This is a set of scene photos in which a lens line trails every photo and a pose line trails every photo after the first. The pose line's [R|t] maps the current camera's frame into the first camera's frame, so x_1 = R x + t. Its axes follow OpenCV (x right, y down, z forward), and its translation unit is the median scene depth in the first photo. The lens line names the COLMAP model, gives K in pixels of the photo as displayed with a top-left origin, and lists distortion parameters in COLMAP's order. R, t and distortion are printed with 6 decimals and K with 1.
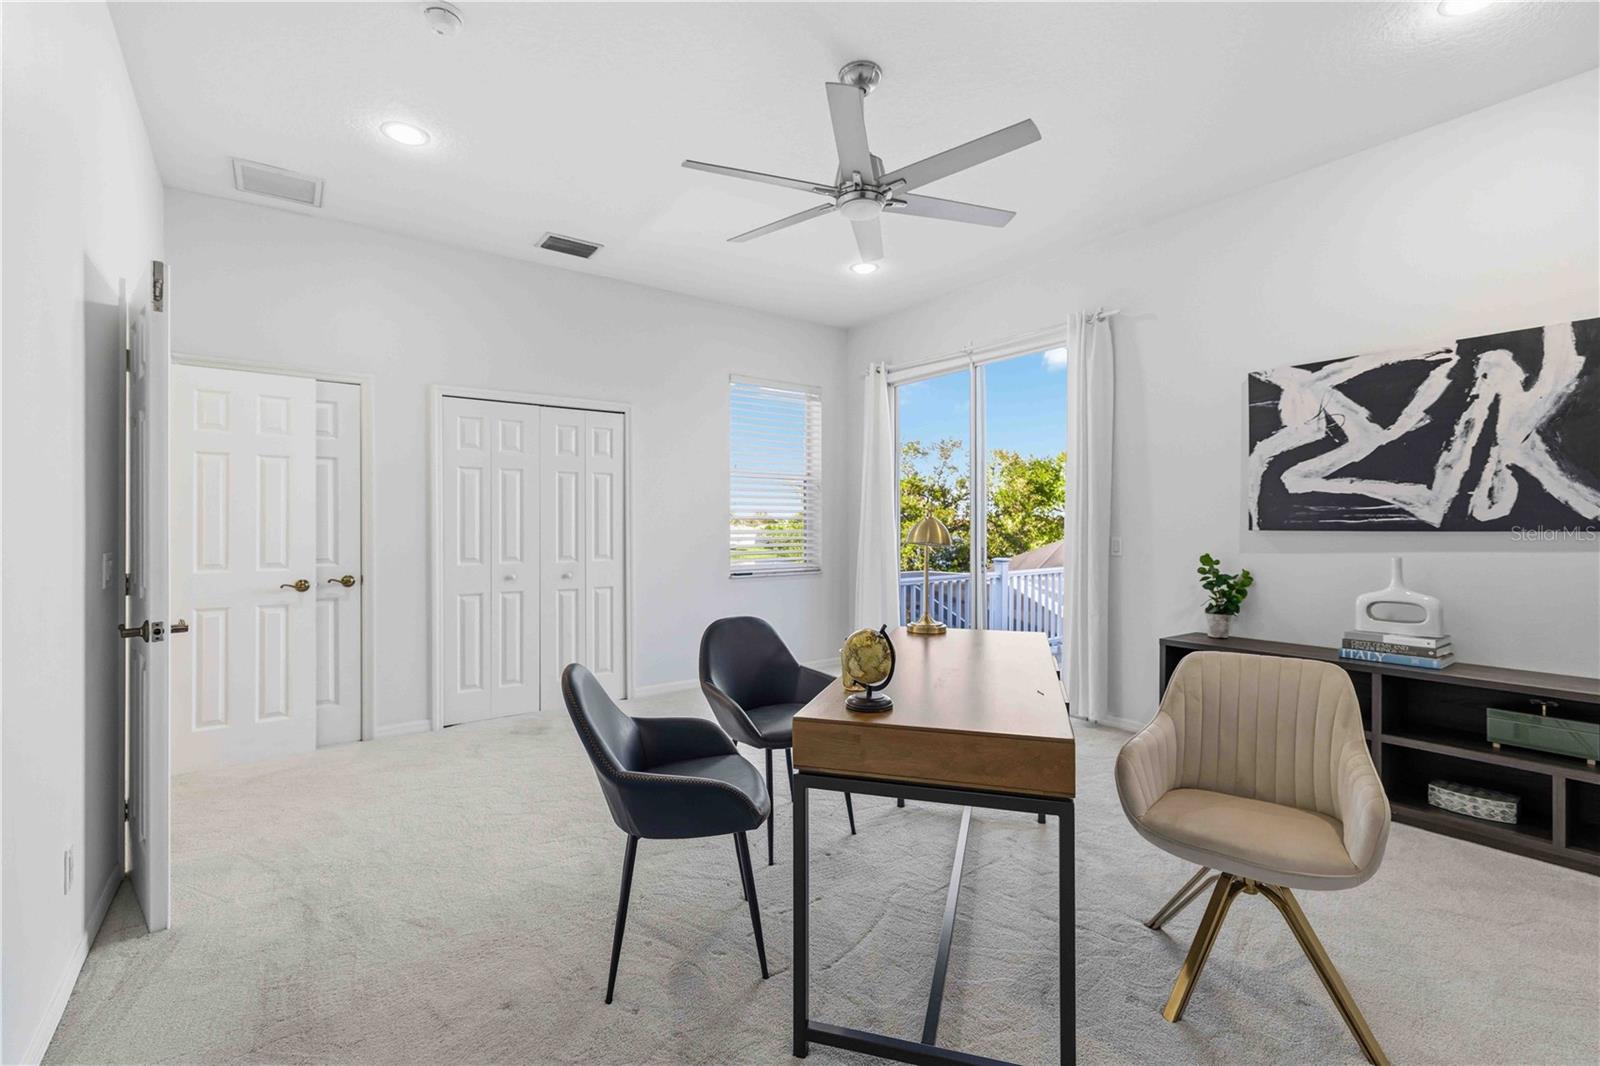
lens RADIAL K [[698.8, 0, 799.7], [0, 698.8, 524.4], [0, 0, 1]] dist [0.001829, 0.000349]
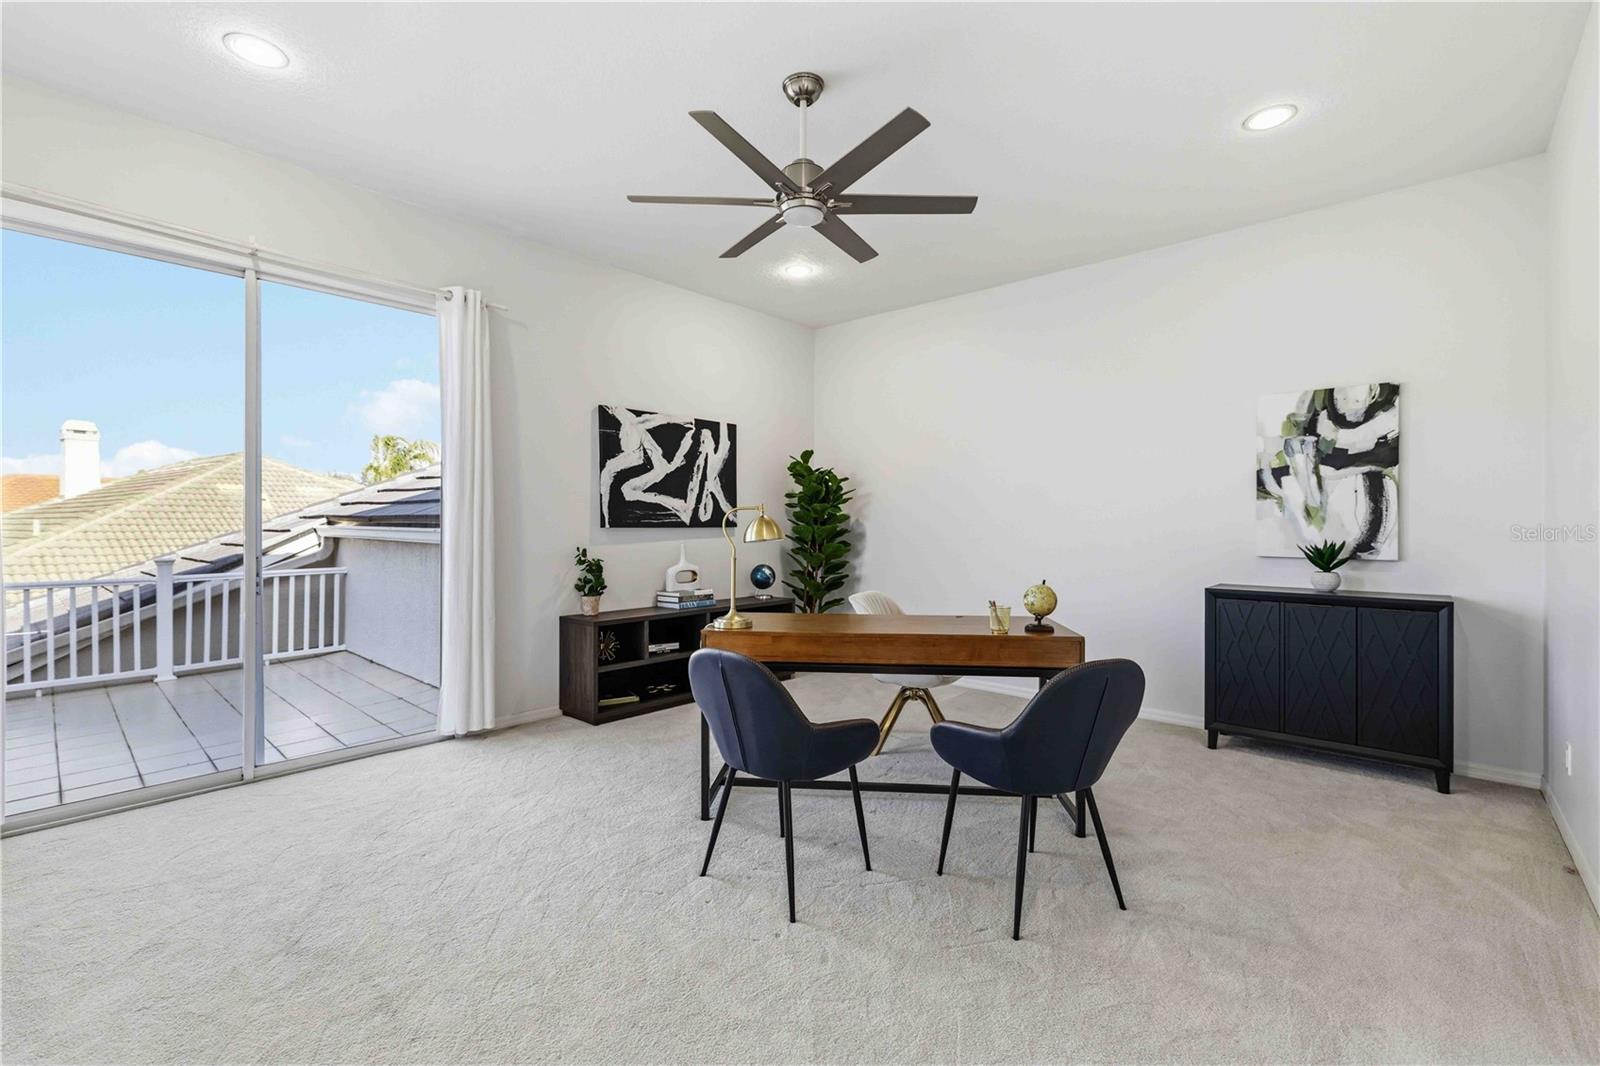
lens RADIAL K [[698.8, 0, 799.7], [0, 698.8, 524.4], [0, 0, 1]] dist [0.001829, 0.000349]
pose [[-0.188921, 0.002312, 0.981990, -0.774988], [-0.003811, 0.999988, -0.003088, 0.005864], [-0.981985, -0.004326, -0.188909, 1.003603]]
